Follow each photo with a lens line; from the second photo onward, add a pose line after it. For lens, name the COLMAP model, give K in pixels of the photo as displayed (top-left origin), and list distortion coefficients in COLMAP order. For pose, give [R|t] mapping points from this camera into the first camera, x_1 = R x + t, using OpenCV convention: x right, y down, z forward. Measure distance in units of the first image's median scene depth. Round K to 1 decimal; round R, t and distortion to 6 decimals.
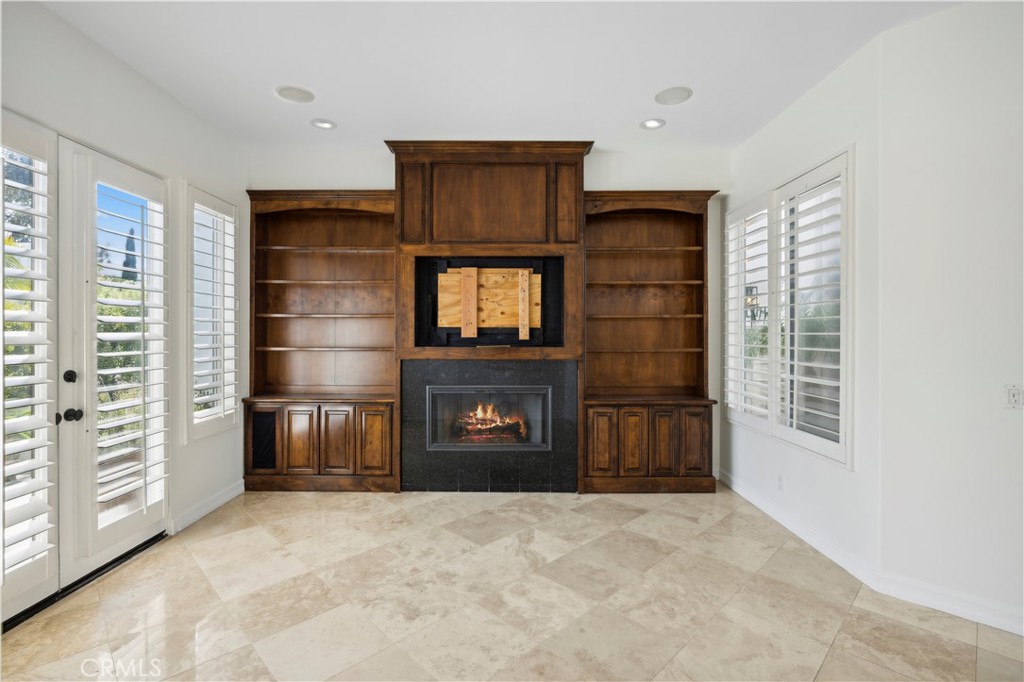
lens RADIAL K [[476.3, 0, 506.1], [0, 476.3, 333.1], [0, 0, 1]] dist [-0.005924, -0.000279]
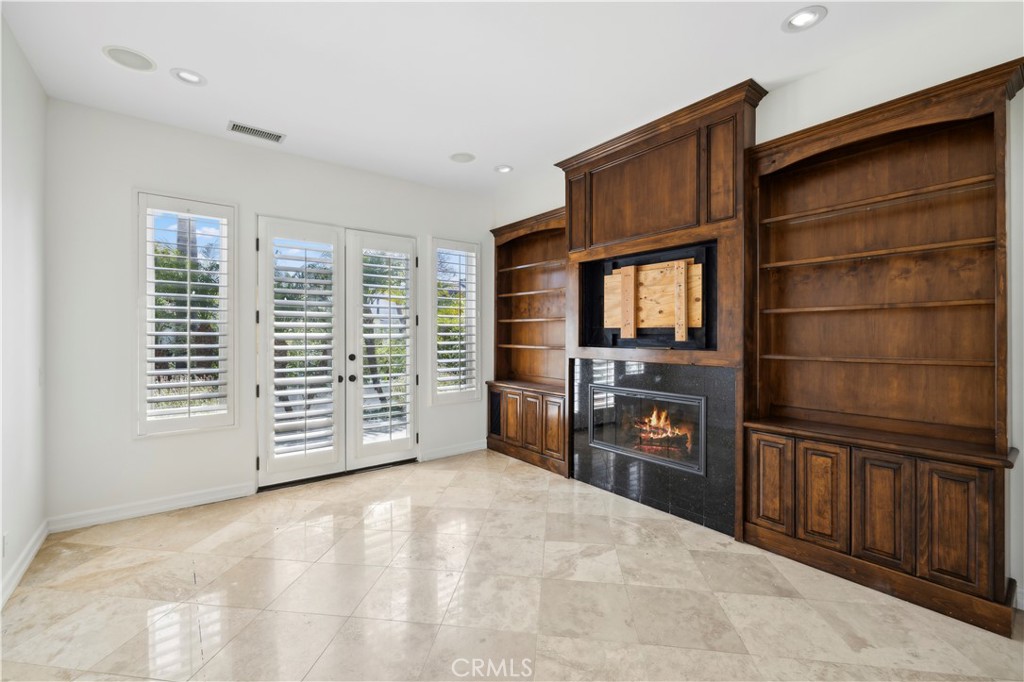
lens RADIAL K [[431.2, 0, 502.7], [0, 431.2, 334.9], [0, 0, 1]] dist [0.000770, 0.000295]
pose [[0.612983, -0.000172, -0.790096, 0.472798], [-0.000471, 1.000000, -0.000582, 0.002741], [0.790096, 0.000729, 0.612983, 0.265406]]
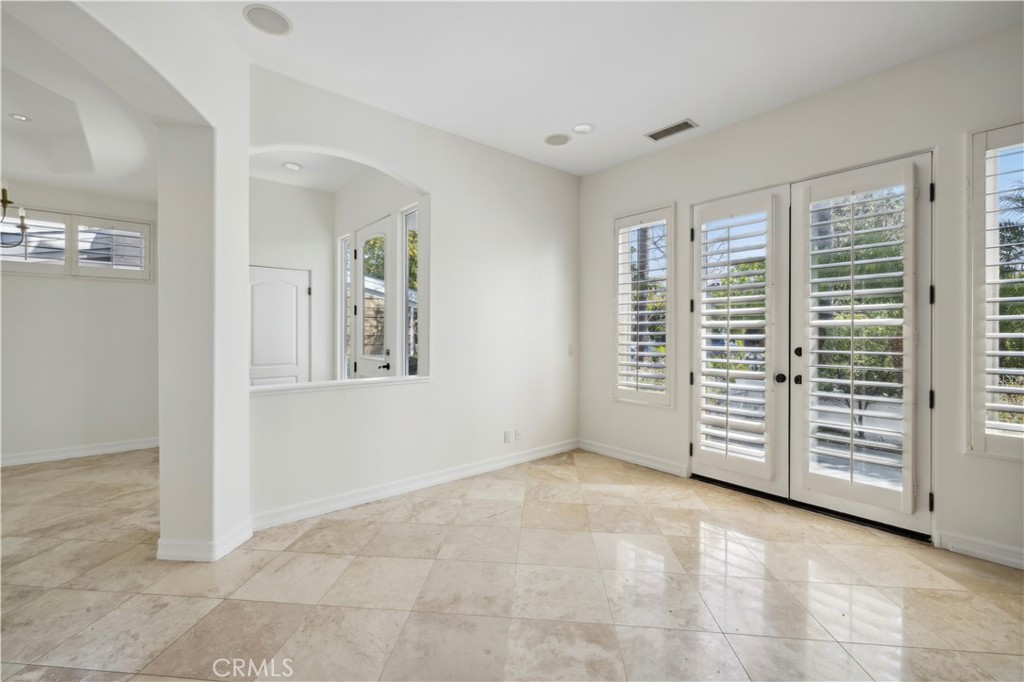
lens RADIAL K [[431.9, 0, 500.7], [0, 431.9, 332.7], [0, 0, 1]] dist [-0.003000, -0.000538]
pose [[-0.767996, -0.006412, -0.640422, 0.346969], [-0.008157, 0.999967, -0.000230, 0.026398], [0.640402, 0.005048, -0.768023, 0.866313]]
